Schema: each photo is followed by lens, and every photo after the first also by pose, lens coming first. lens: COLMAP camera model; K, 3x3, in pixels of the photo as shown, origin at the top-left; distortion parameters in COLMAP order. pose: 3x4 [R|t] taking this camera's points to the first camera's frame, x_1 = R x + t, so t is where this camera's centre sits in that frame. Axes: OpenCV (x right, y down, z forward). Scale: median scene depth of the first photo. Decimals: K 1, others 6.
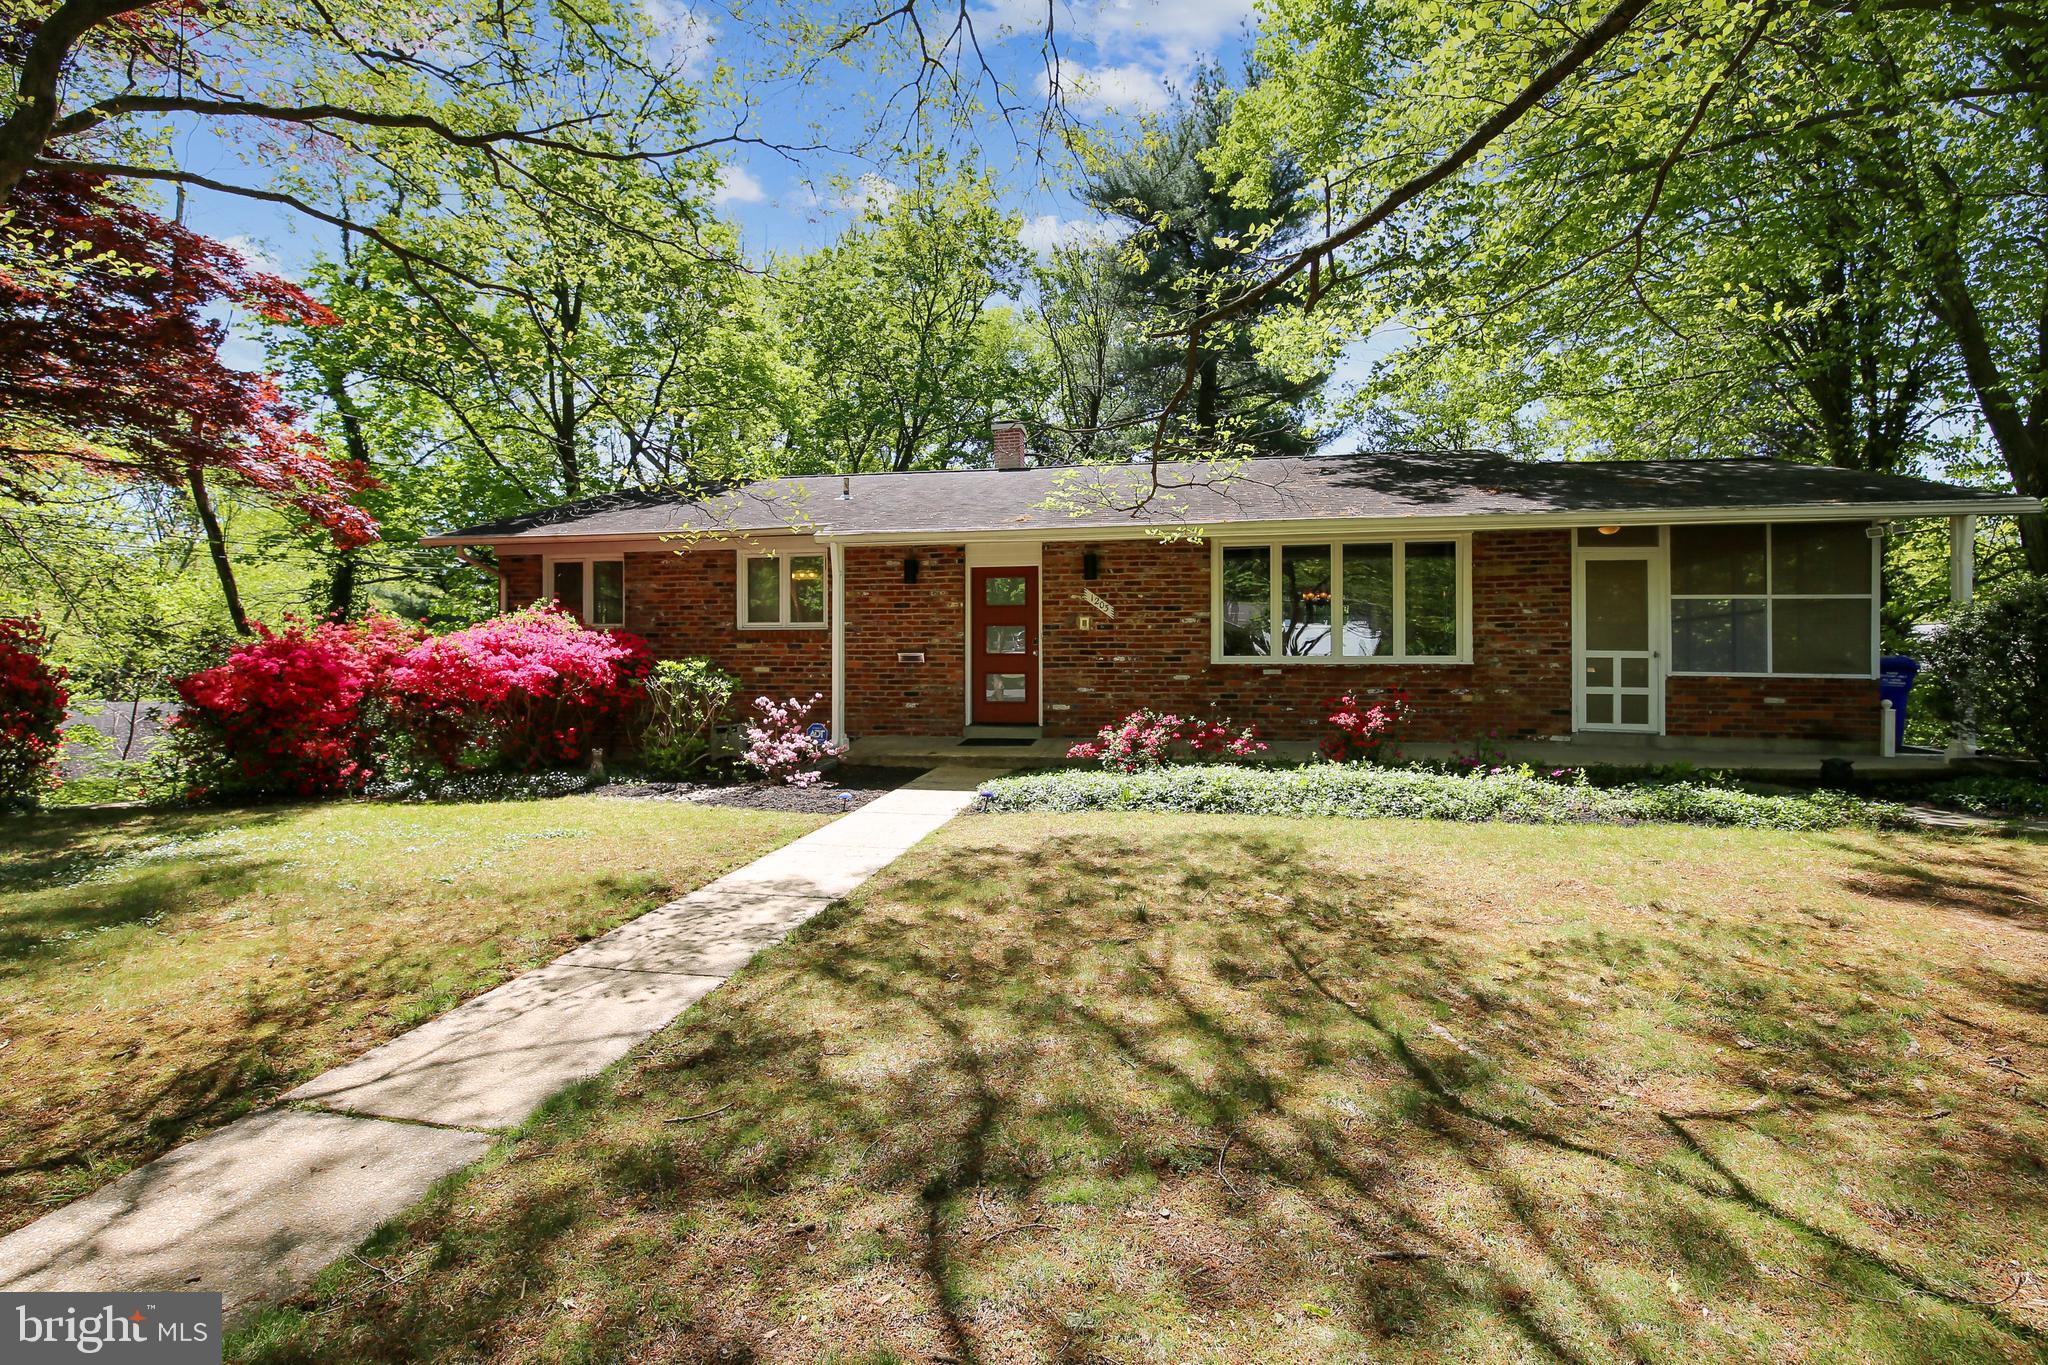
lens RADIAL K [[909.9, 0, 1010.7], [0, 909.9, 663.8], [0, 0, 1]] dist [0.001637, -0.011664]
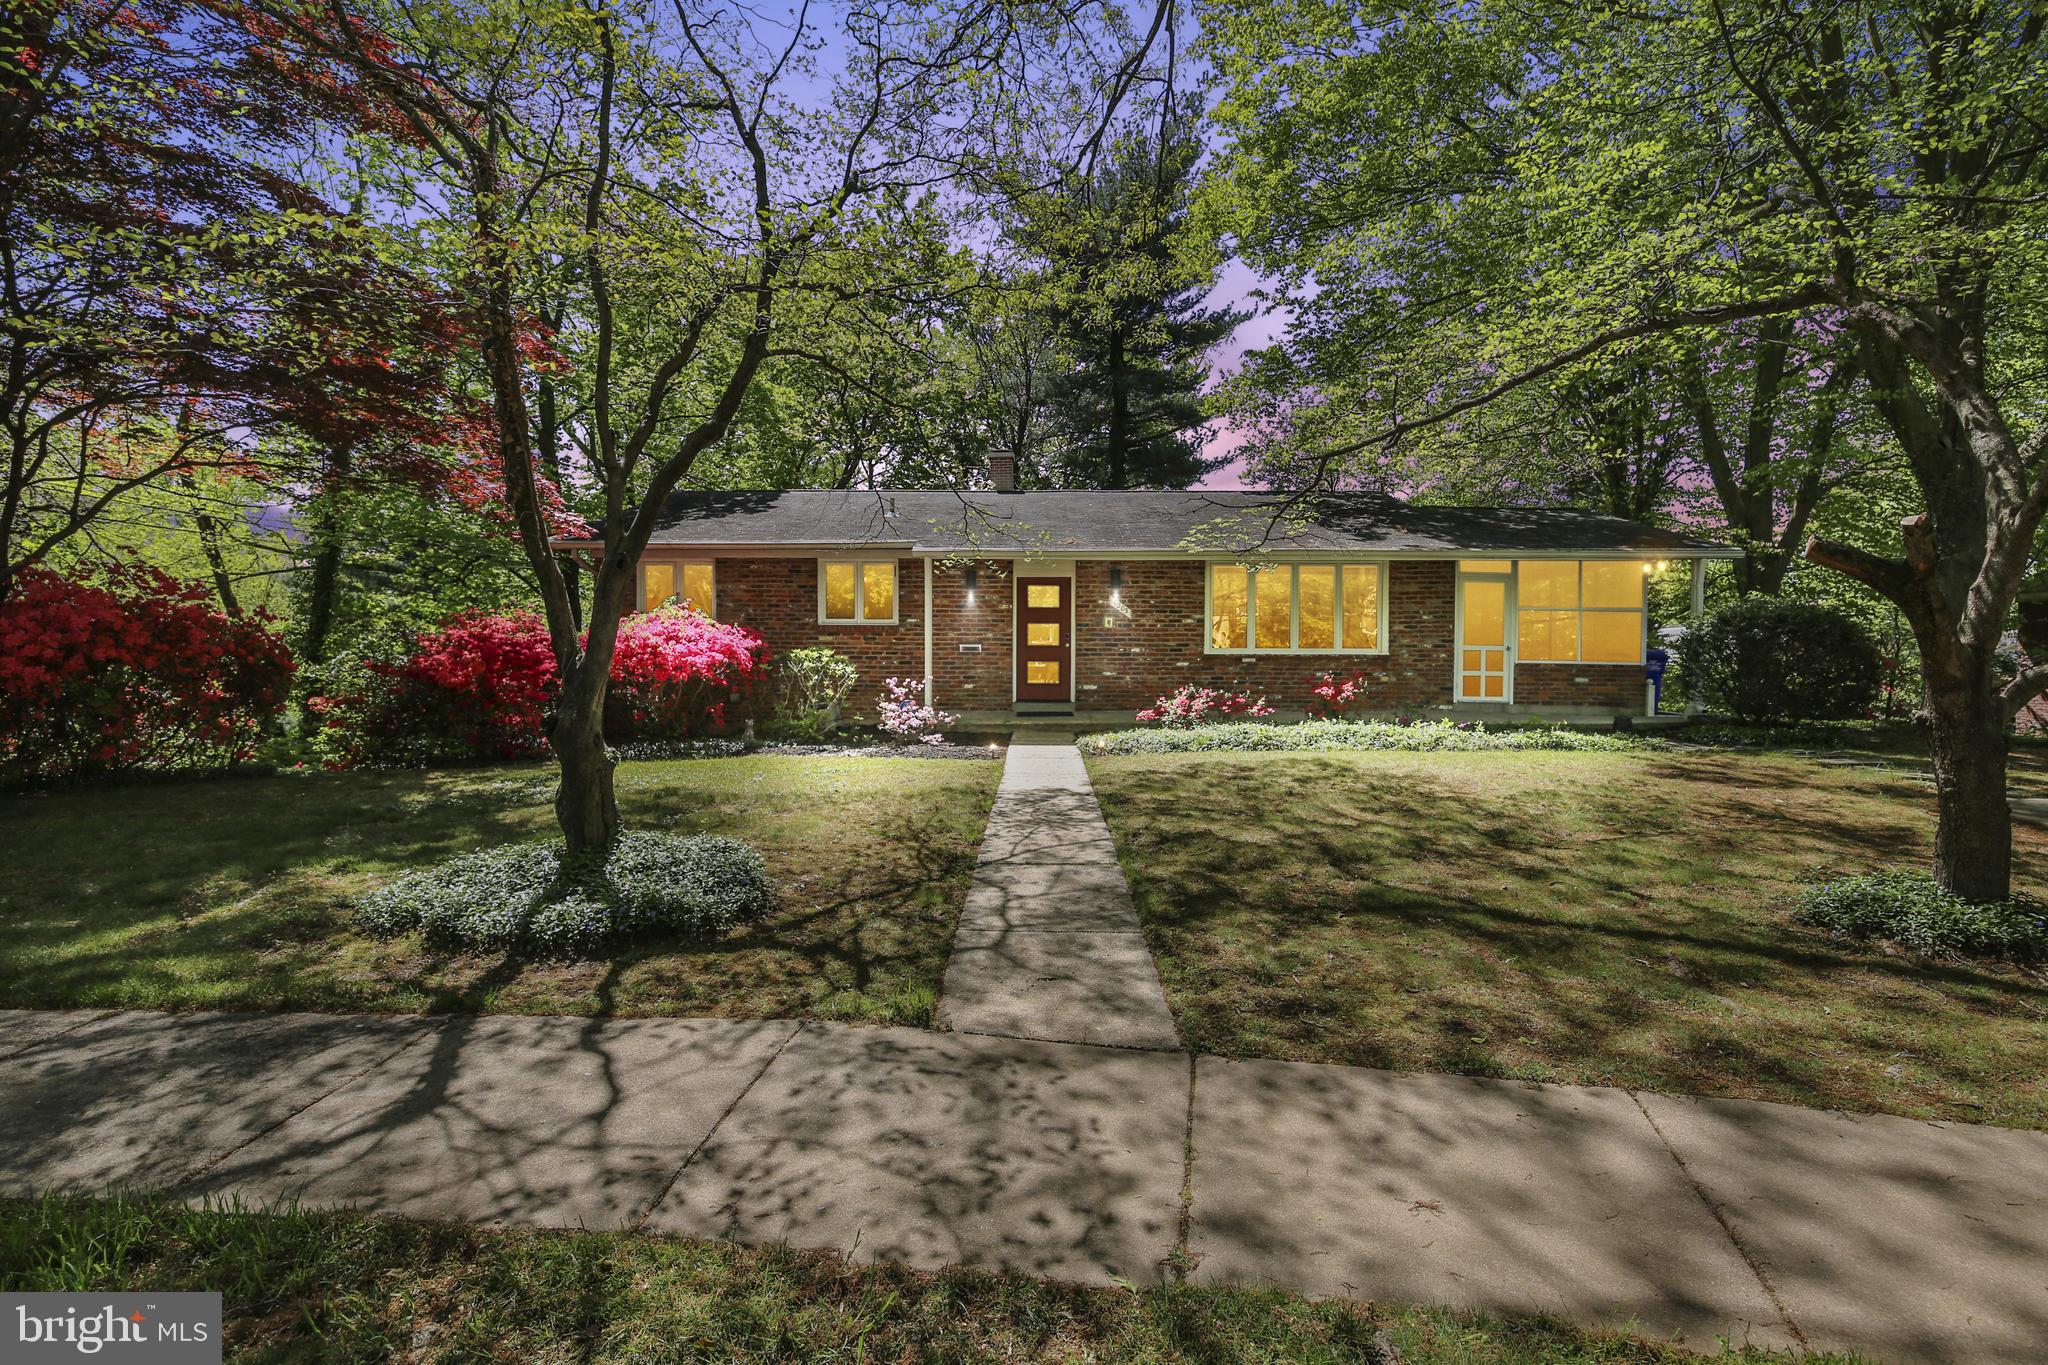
lens RADIAL K [[891.3, 0, 1024.0], [0, 891.3, 682.5], [0, 0, 1]] dist [-0.001132, -0.000087]
pose [[0.985347, -0.002058, 0.170547, -0.282330], [-0.002678, 0.999617, 0.027534, 0.007318], [-0.170538, -0.027587, 0.984965, -0.257709]]
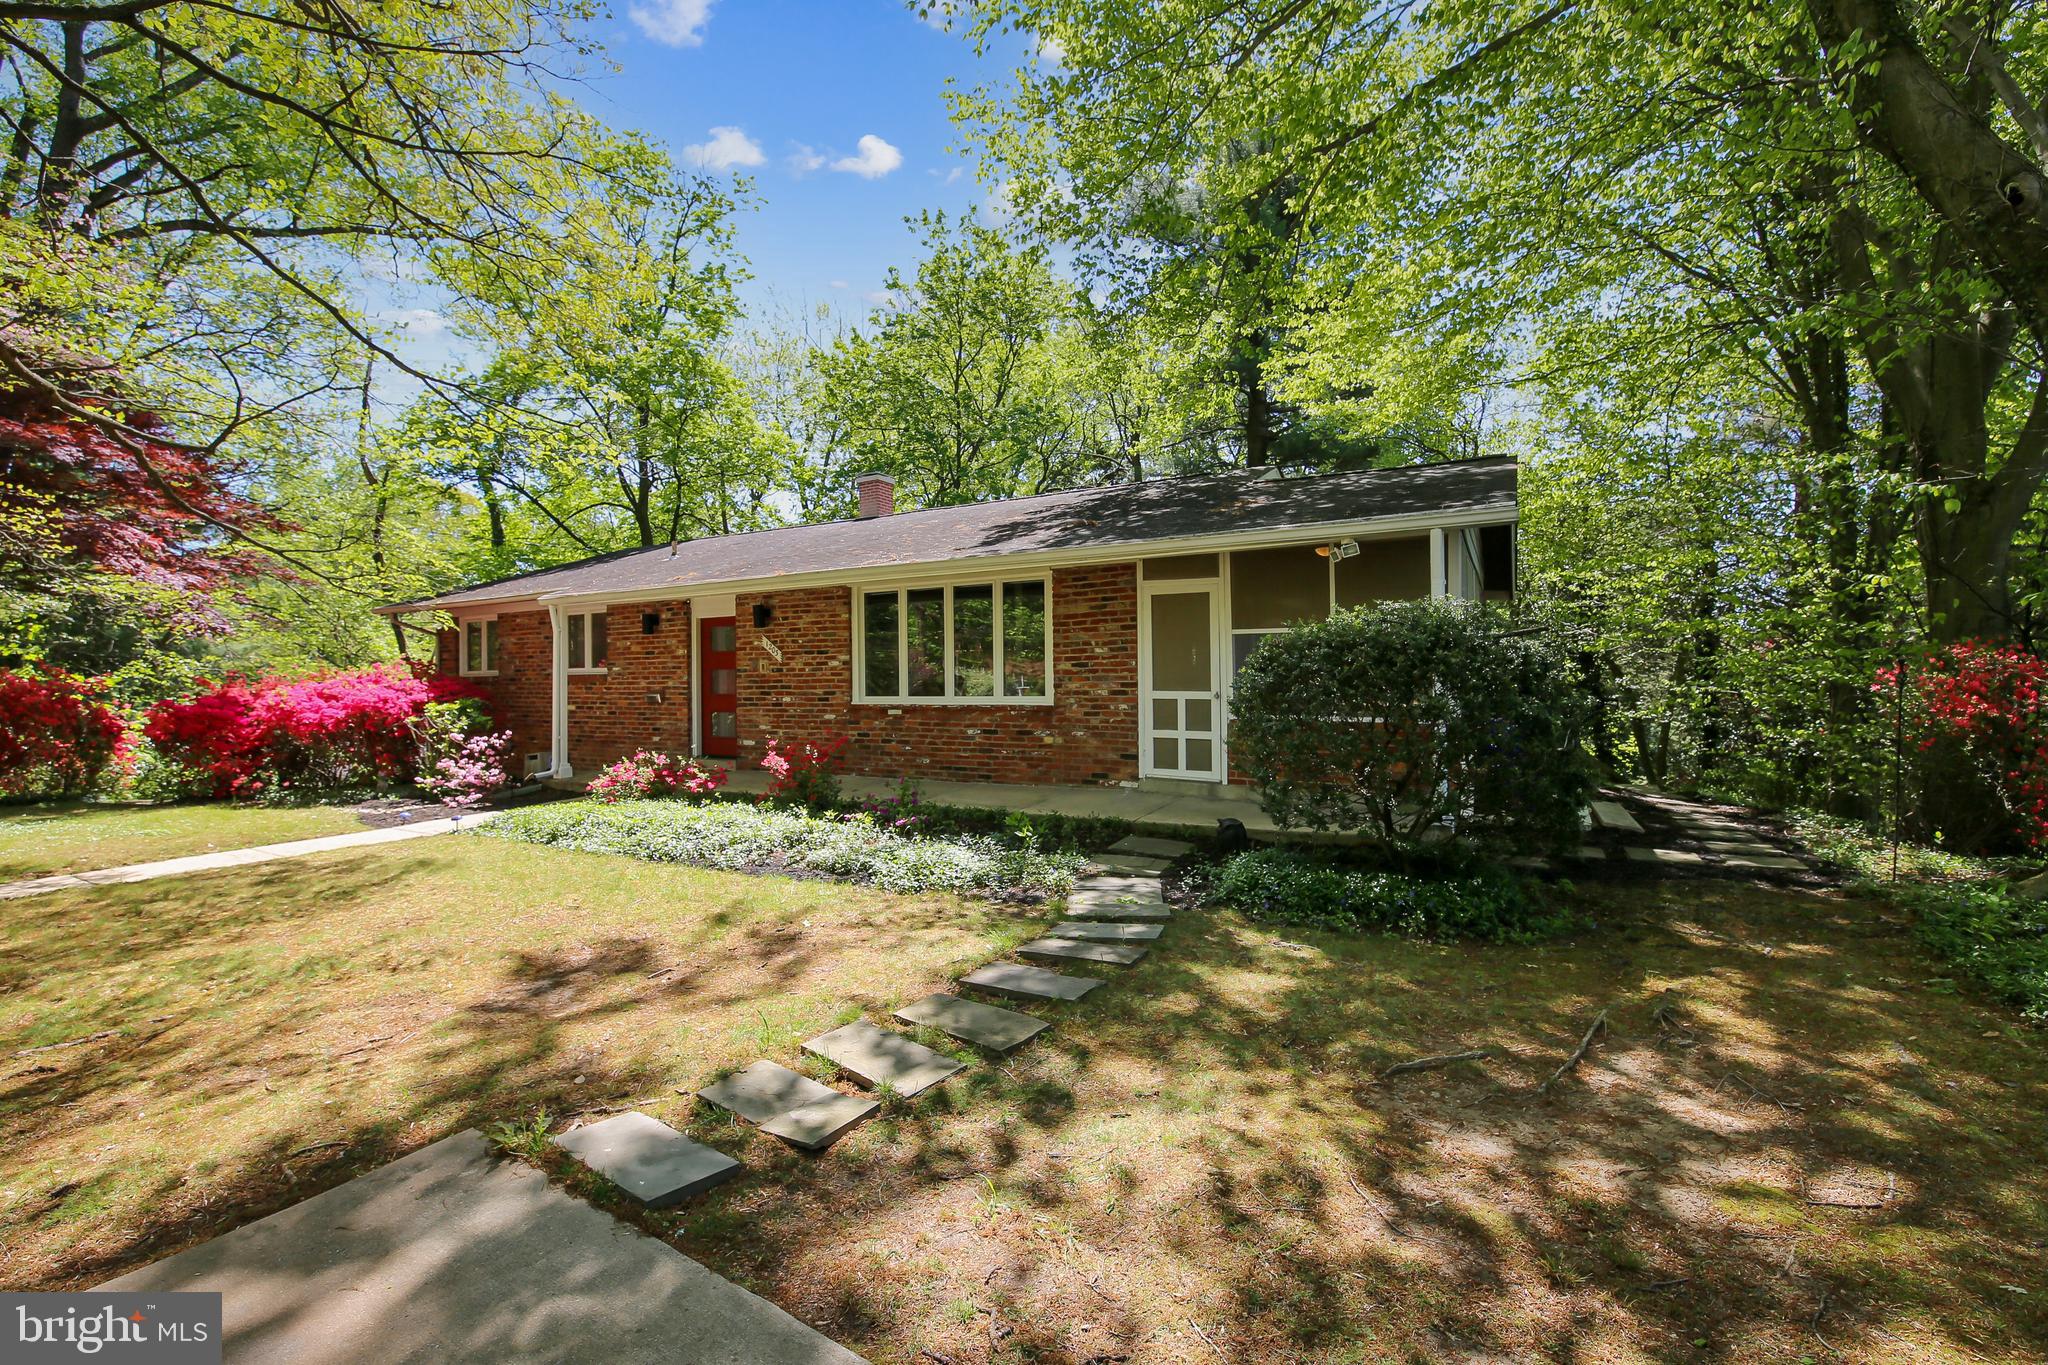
lens RADIAL K [[909.9, 0, 1010.7], [0, 909.9, 663.8], [0, 0, 1]] dist [0.001637, -0.011664]
pose [[0.941893, -0.016348, -0.335514, 0.812527], [0.009288, 0.999701, -0.022637, -0.022753], [0.335784, 0.018206, 0.941763, 0.068037]]
